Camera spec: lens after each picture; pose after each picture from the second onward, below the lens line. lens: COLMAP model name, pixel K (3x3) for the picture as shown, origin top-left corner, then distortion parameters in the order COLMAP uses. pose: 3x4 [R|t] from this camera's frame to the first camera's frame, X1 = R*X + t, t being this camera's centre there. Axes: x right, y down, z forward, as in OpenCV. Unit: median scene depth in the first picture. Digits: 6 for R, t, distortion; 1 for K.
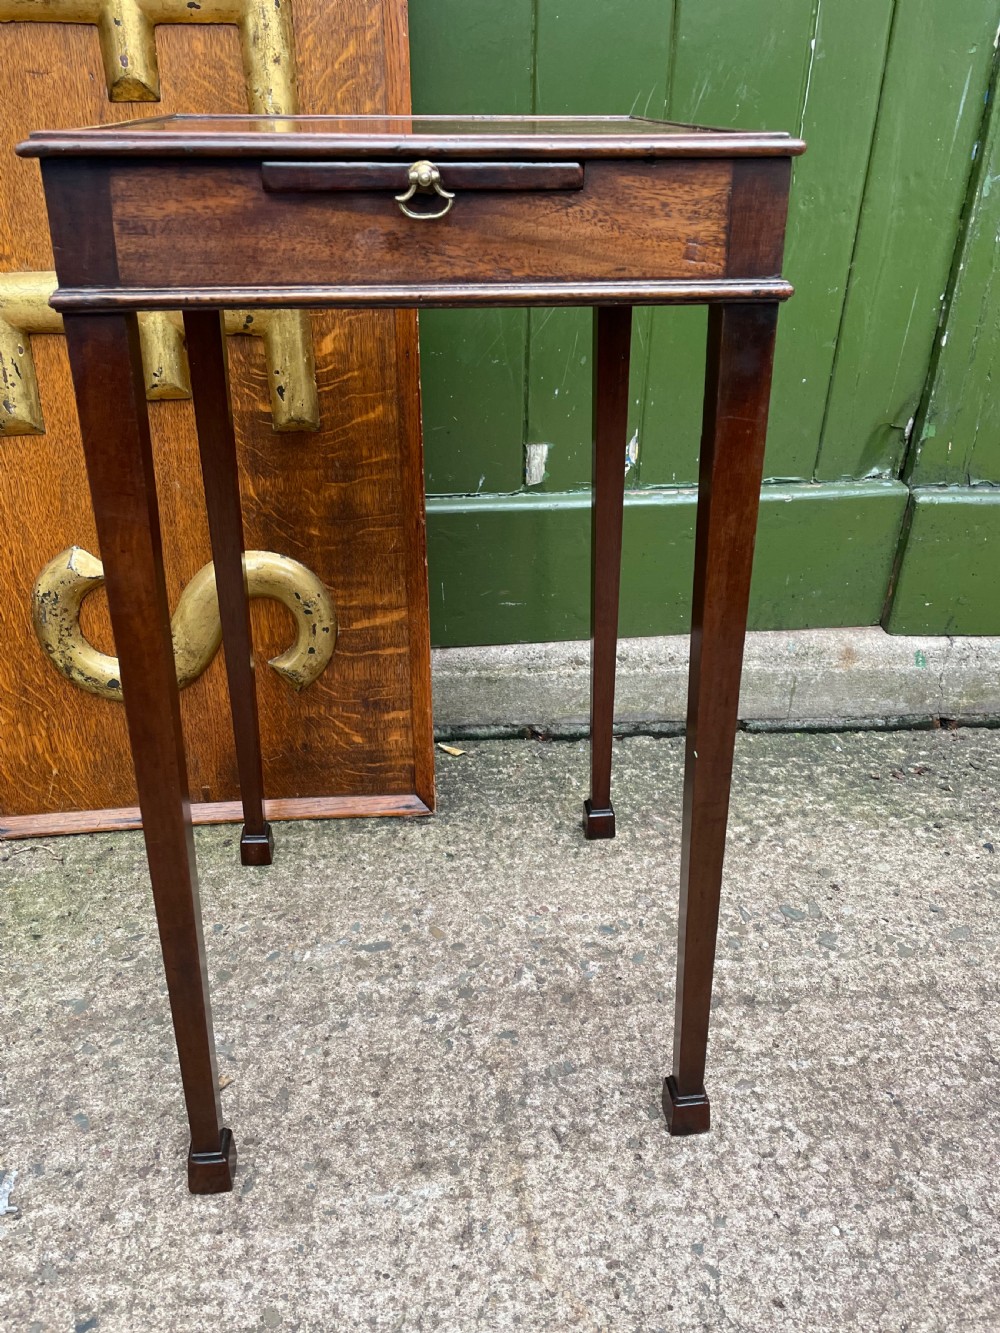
lens RADIAL K [[1009.1, 0, 502.1], [0, 1009.1, 680.4], [0, 0, 1]] dist [0.078495, -0.116304]
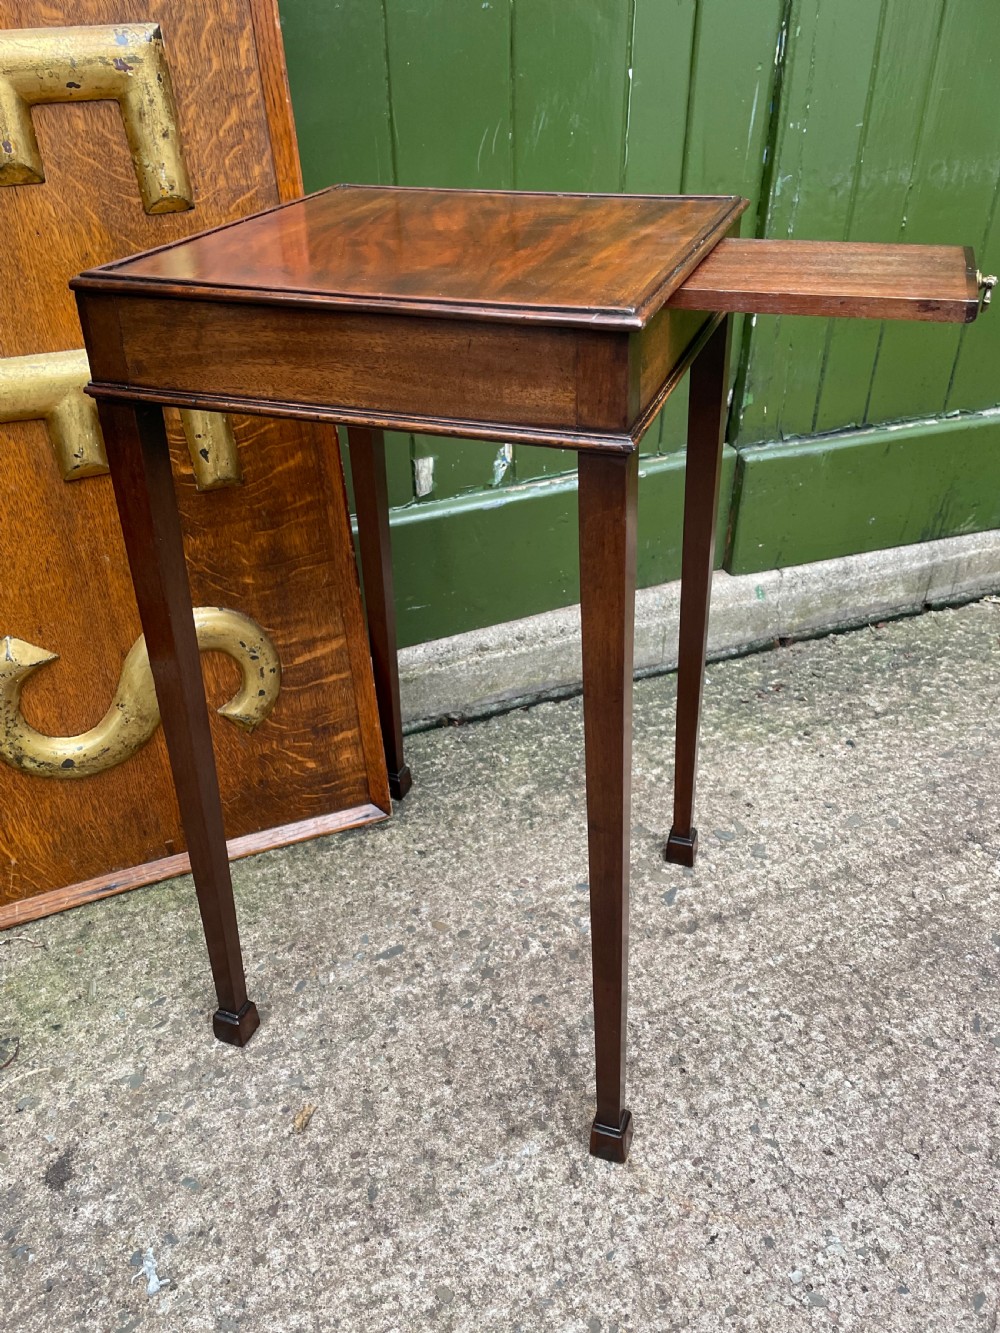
lens RADIAL K [[1009.1, 0, 495.9], [0, 1009.1, 679.3], [0, 0, 1]] dist [0.078495, -0.116304]
pose [[0.954127, -0.187310, 0.233575, -0.223334], [0.170808, 0.981261, 0.089171, -0.105738], [-0.245900, -0.045184, 0.968241, -0.068495]]
